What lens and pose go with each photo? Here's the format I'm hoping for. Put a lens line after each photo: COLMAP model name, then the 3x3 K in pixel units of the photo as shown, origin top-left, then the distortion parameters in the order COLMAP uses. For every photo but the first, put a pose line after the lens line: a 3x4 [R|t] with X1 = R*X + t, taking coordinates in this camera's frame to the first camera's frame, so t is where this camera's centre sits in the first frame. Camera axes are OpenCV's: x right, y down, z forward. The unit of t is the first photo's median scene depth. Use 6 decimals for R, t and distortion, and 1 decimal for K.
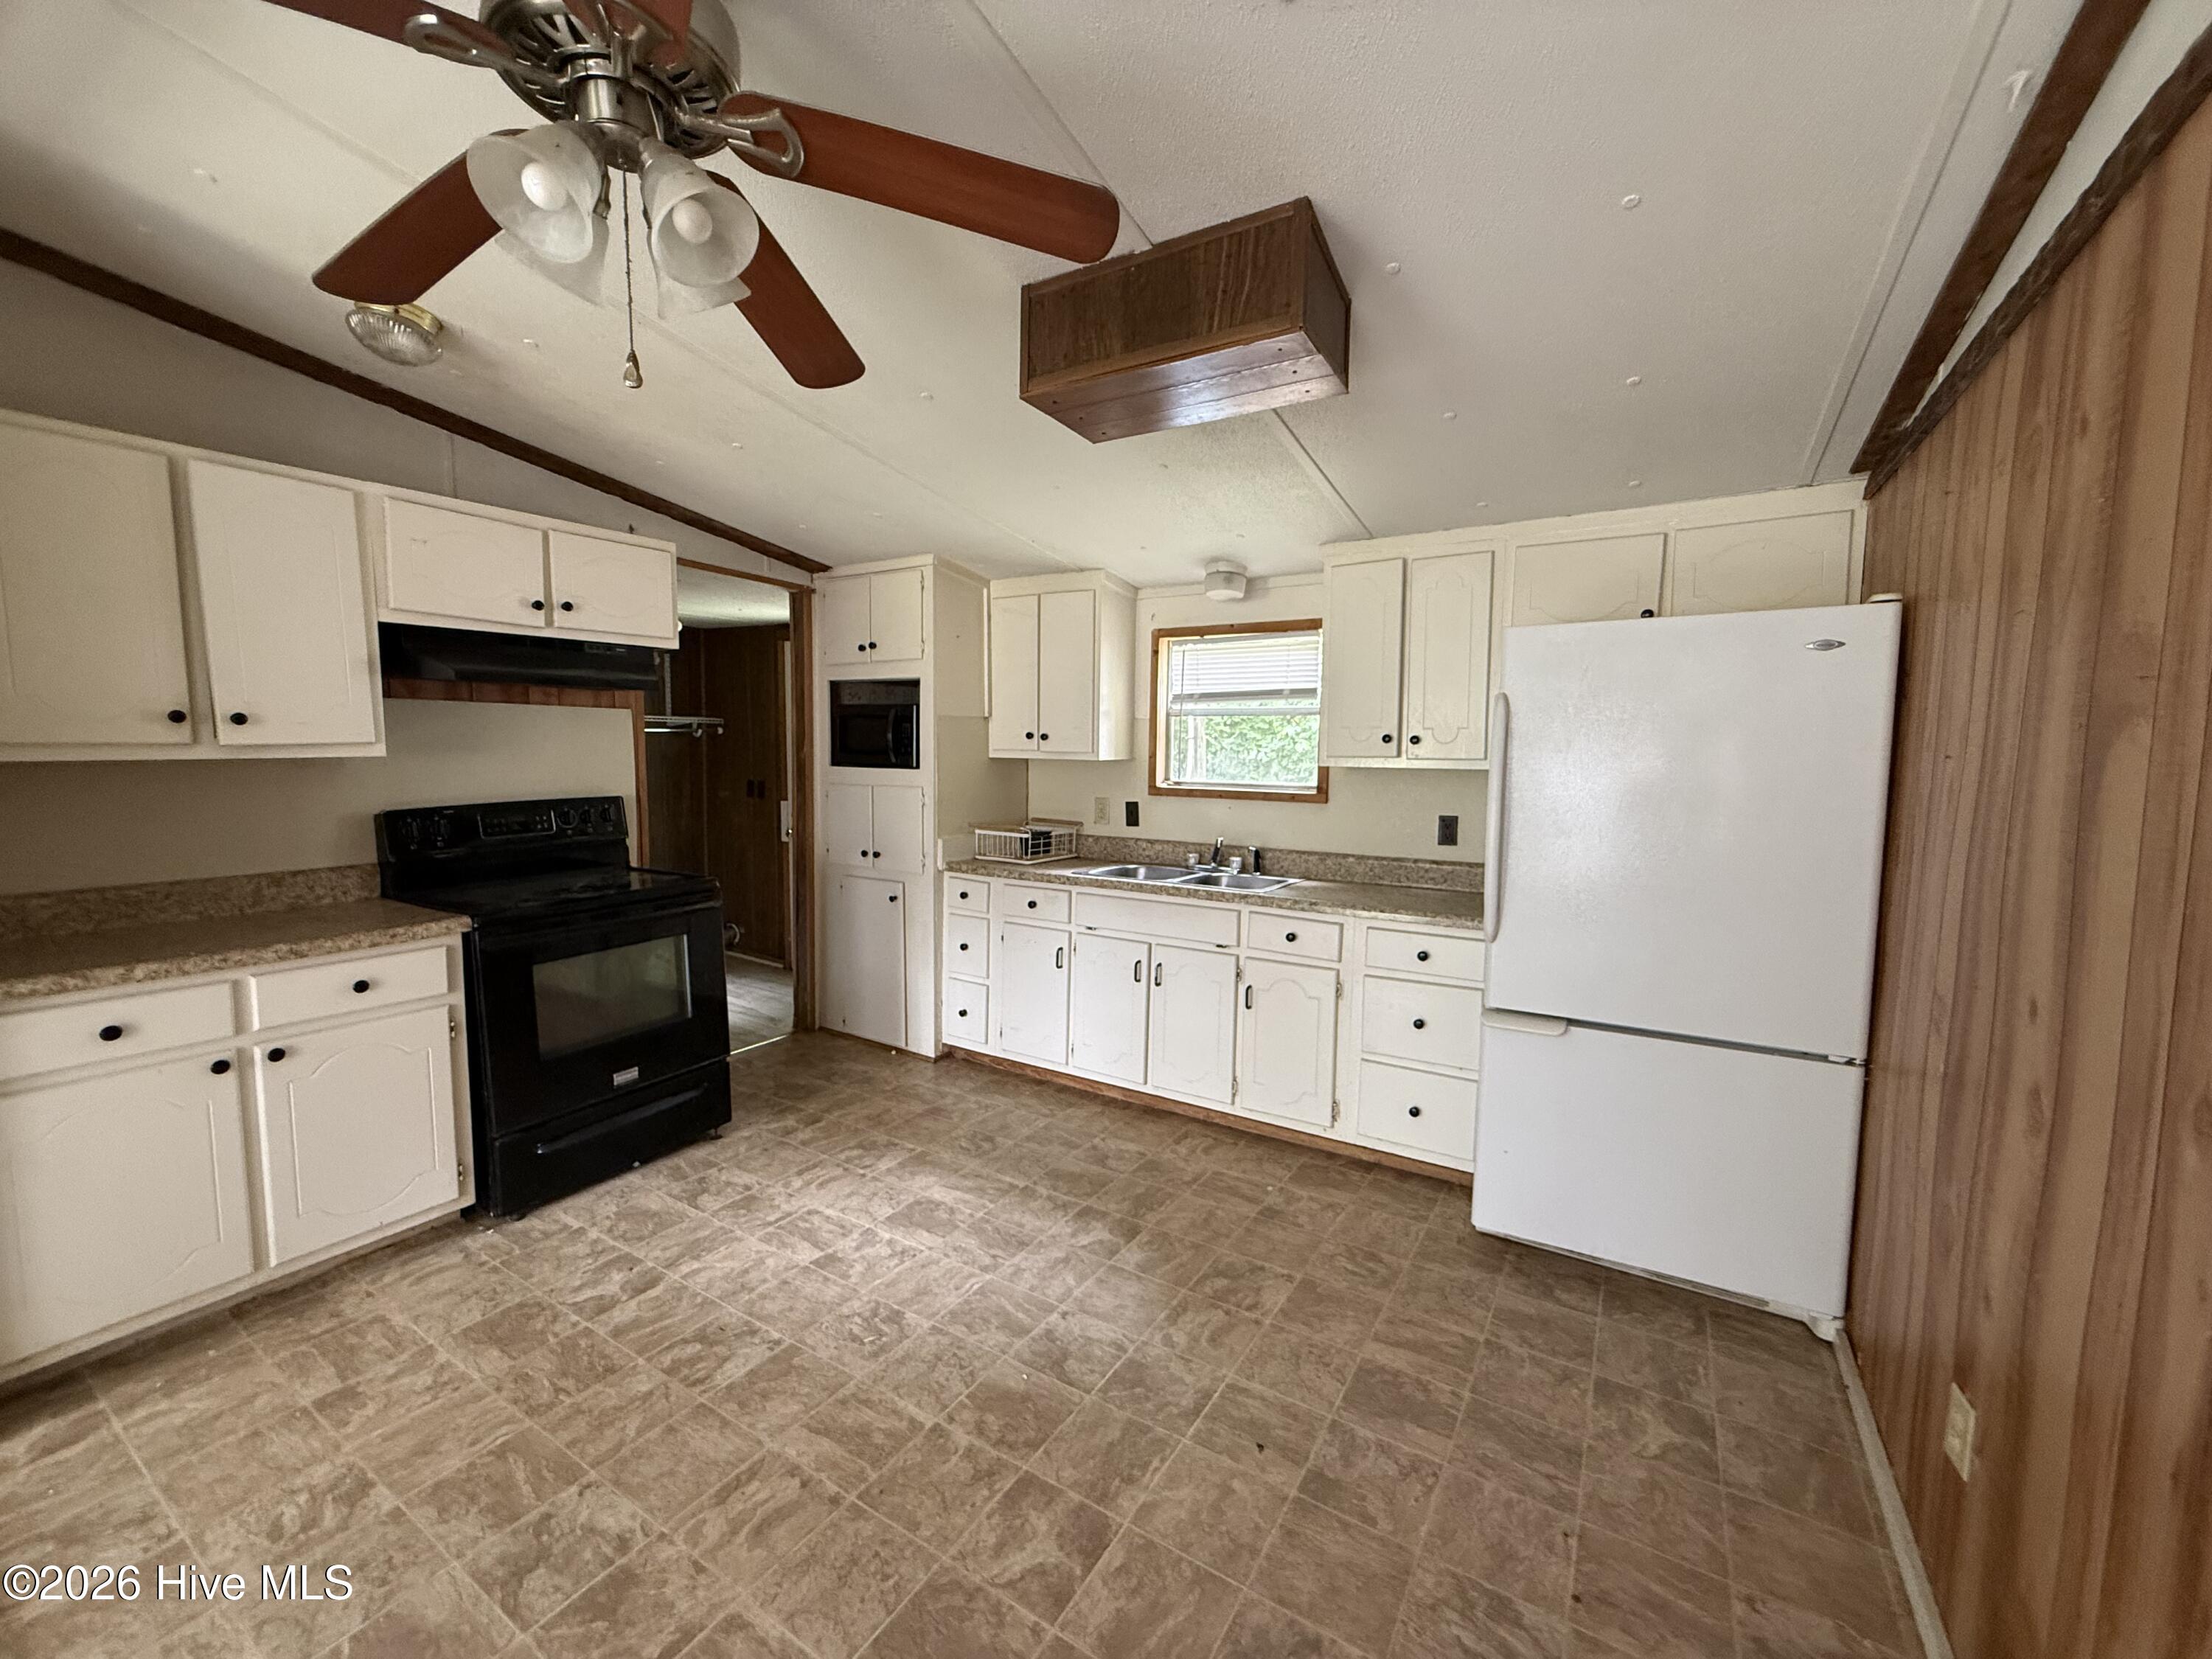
lens RADIAL K [[879.3, 0, 1101.1], [0, 879.3, 825.7], [0, 0, 1]] dist [-0.001845, 0.000028]
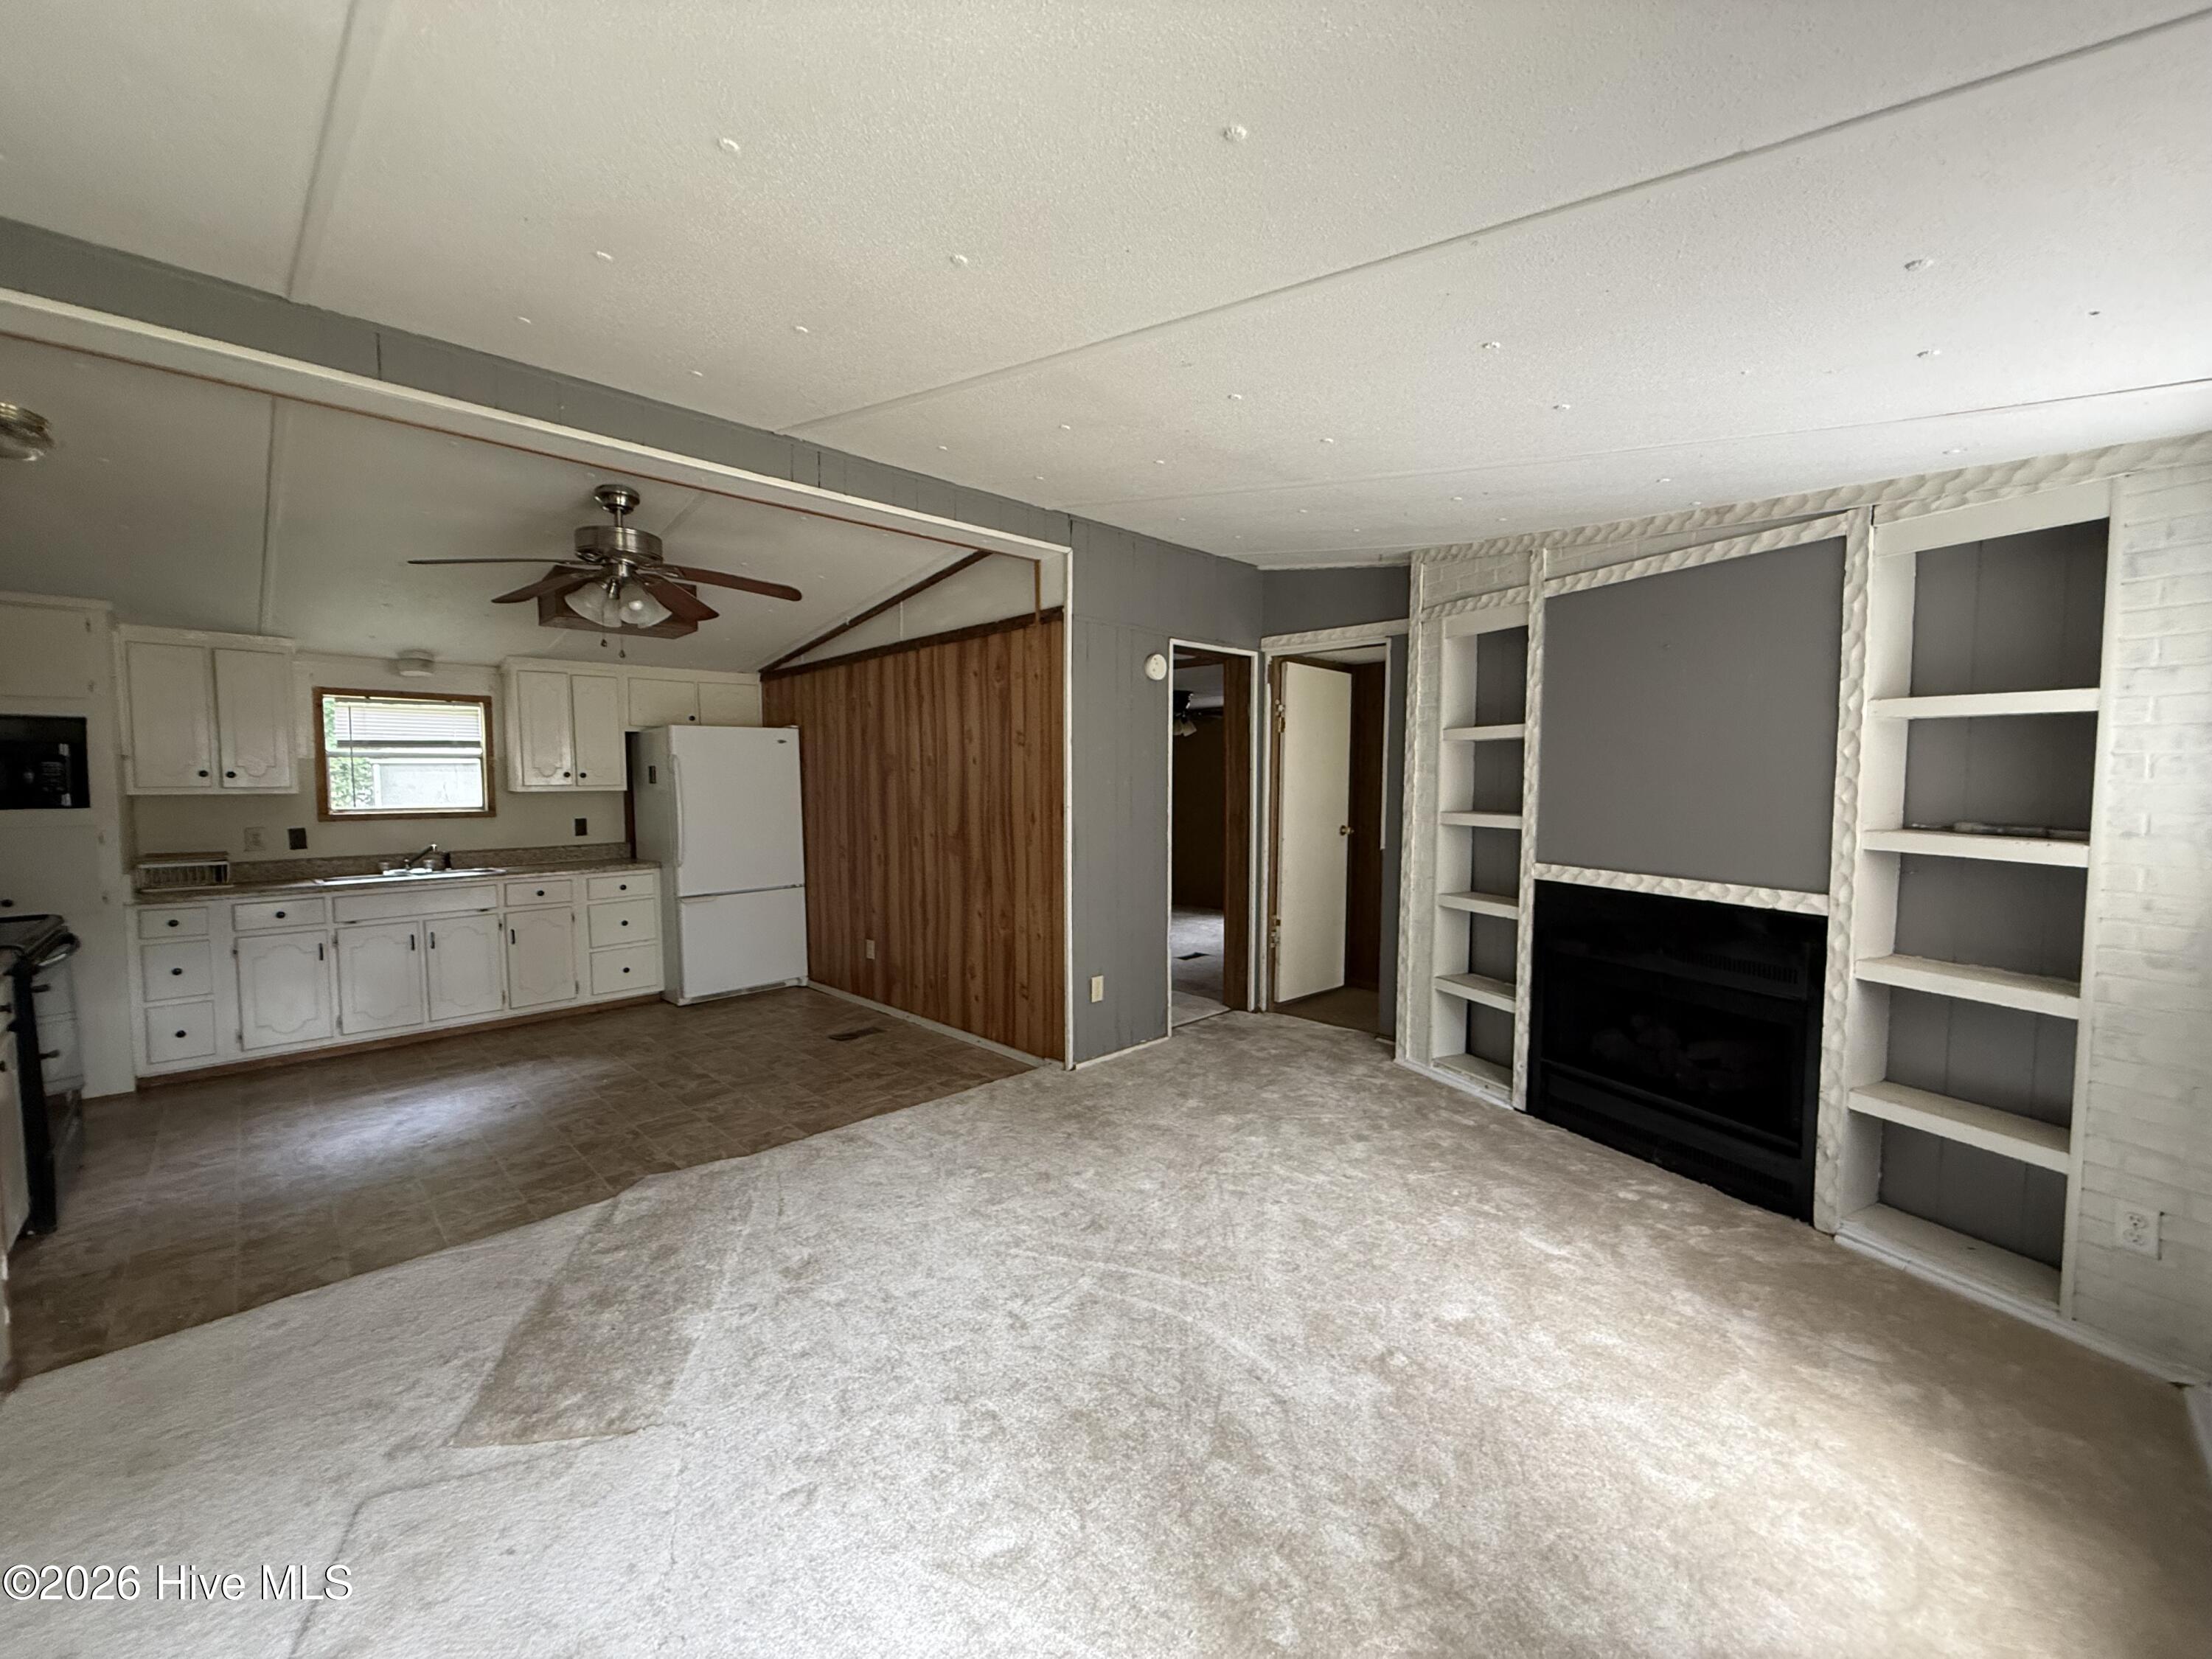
lens RADIAL K [[879.3, 0, 1101.1], [0, 879.3, 825.7], [0, 0, 1]] dist [-0.001845, 0.000028]
pose [[0.233820, -0.063790, 0.970185, -1.532460], [0.096135, 0.994473, 0.042218, 0.041127], [-0.967515, 0.083397, 0.238660, -0.591603]]
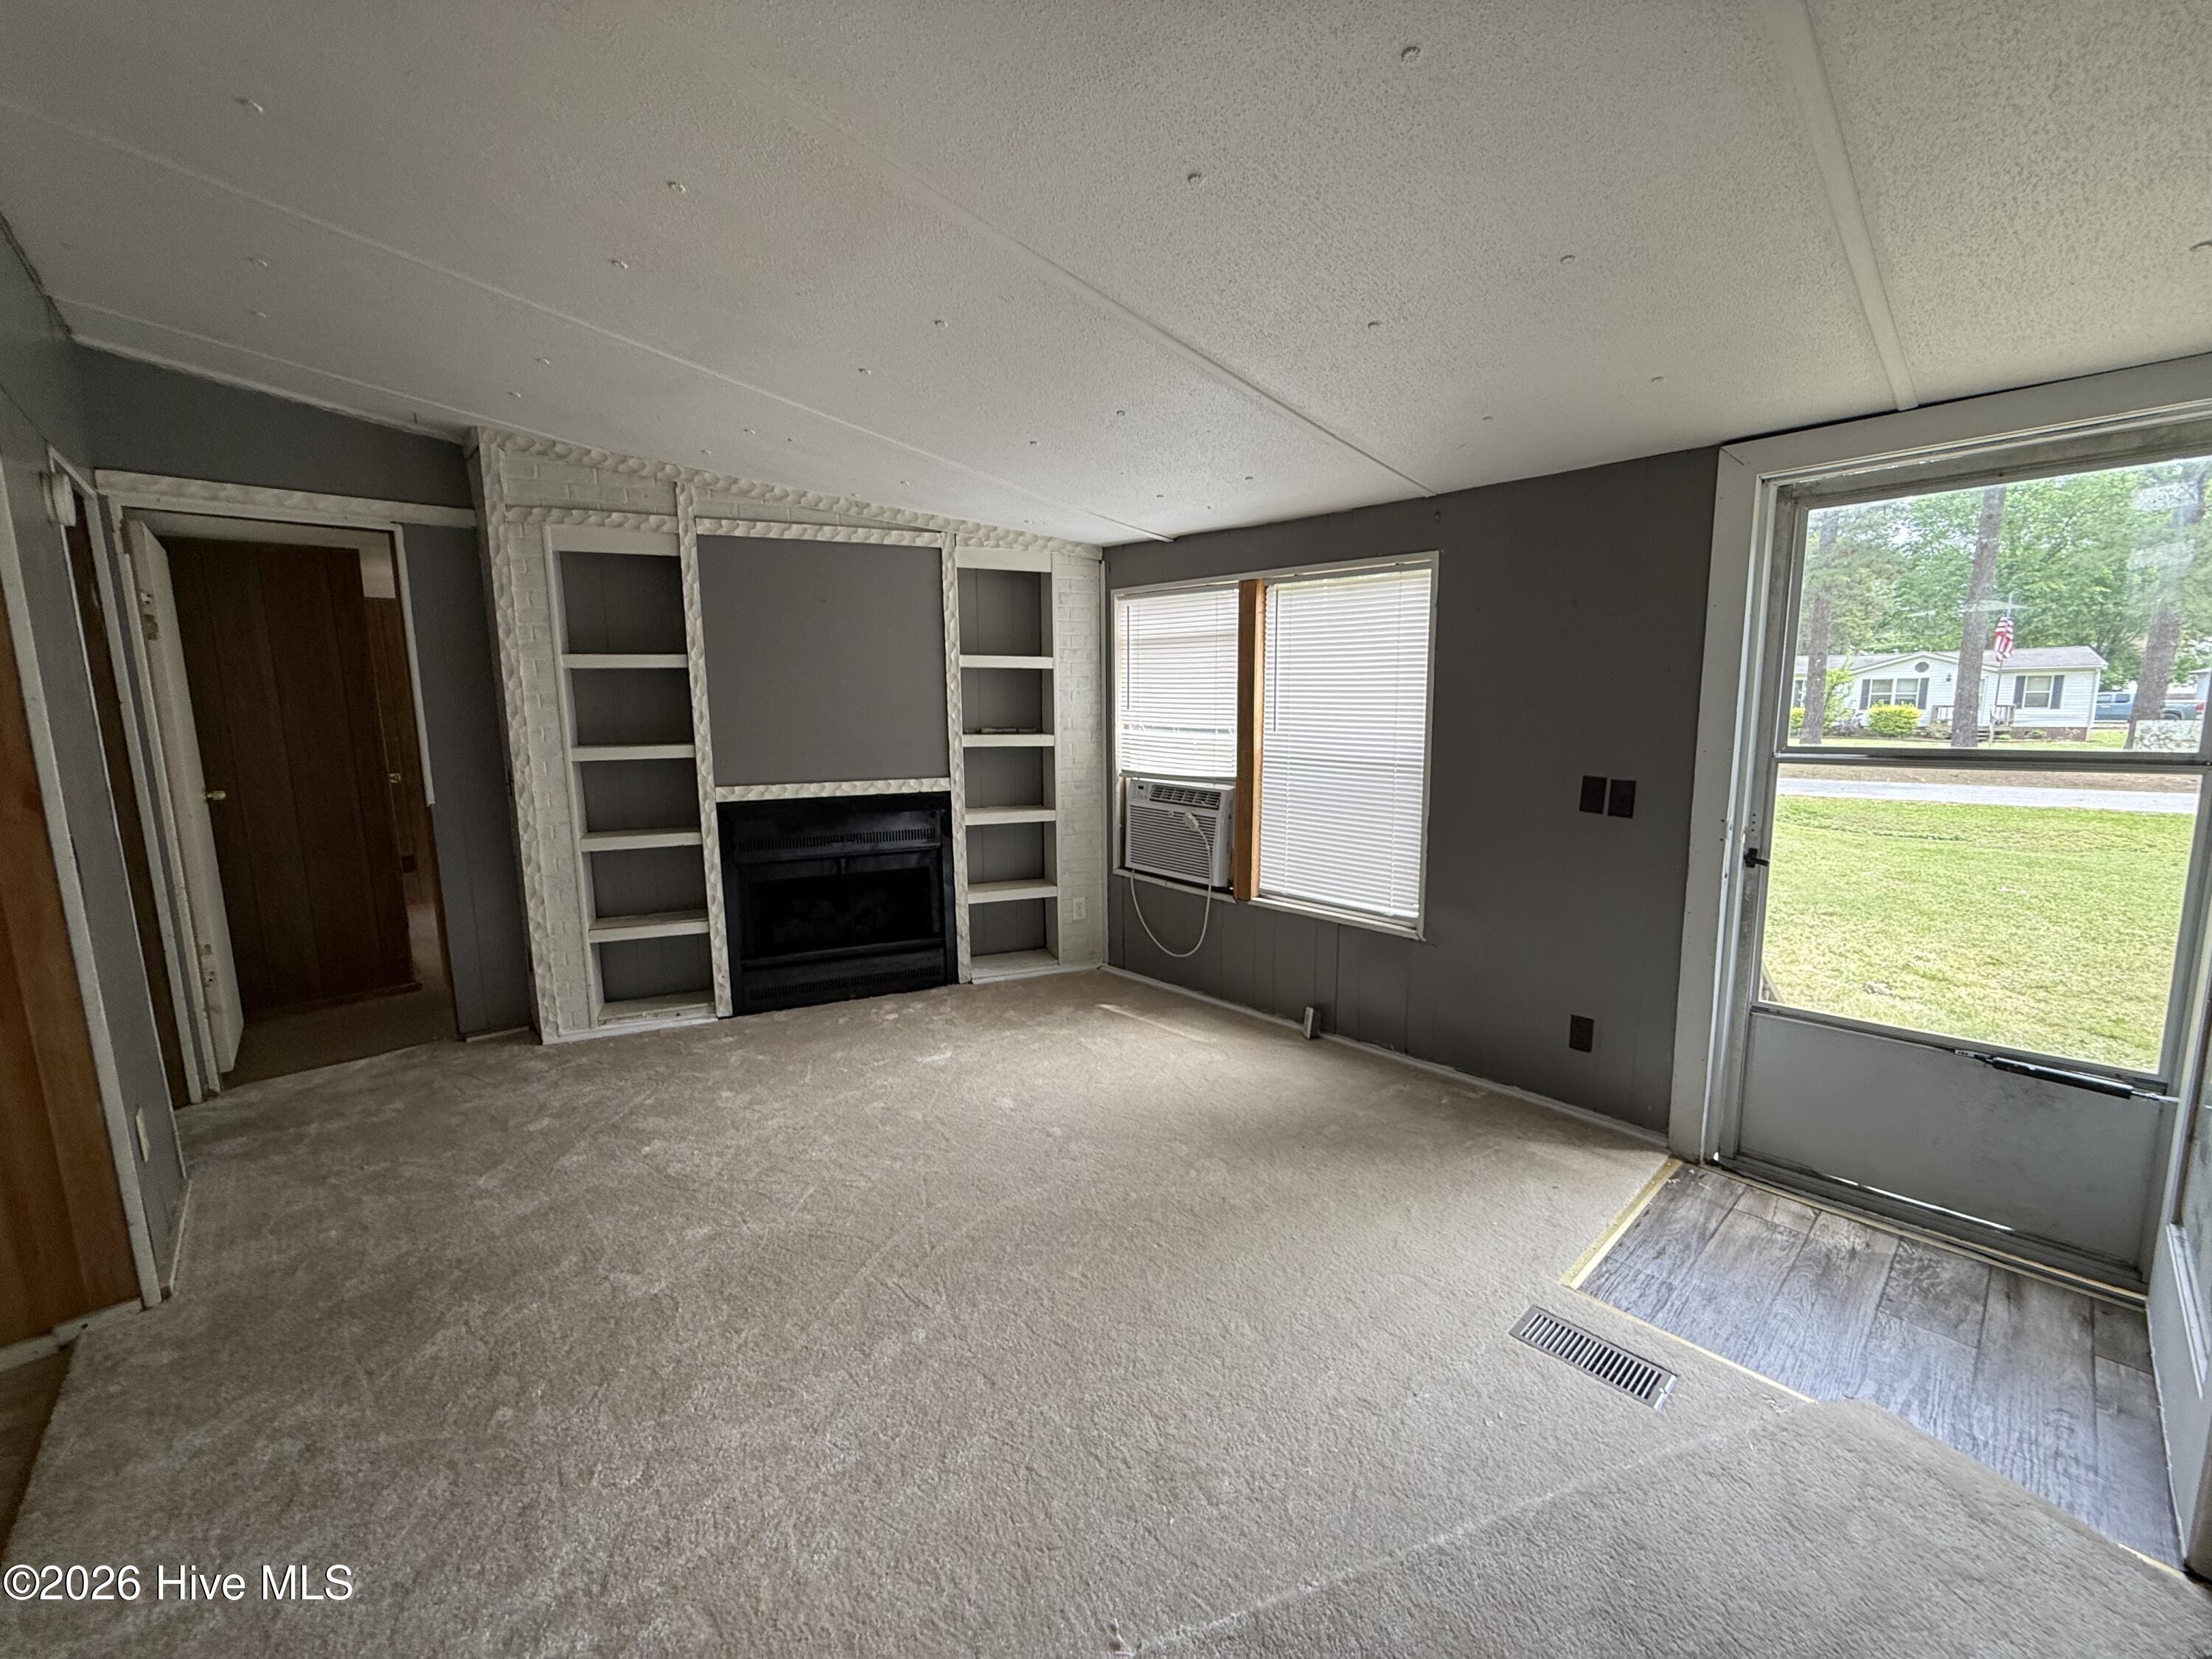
lens RADIAL K [[879.3, 0, 1101.1], [0, 879.3, 825.7], [0, 0, 1]] dist [-0.001845, 0.000028]
pose [[-0.963952, -0.036773, 0.263523, -0.997693], [0.028345, 0.970575, 0.239124, -0.059785], [-0.264563, 0.237974, -0.934545, 0.412327]]
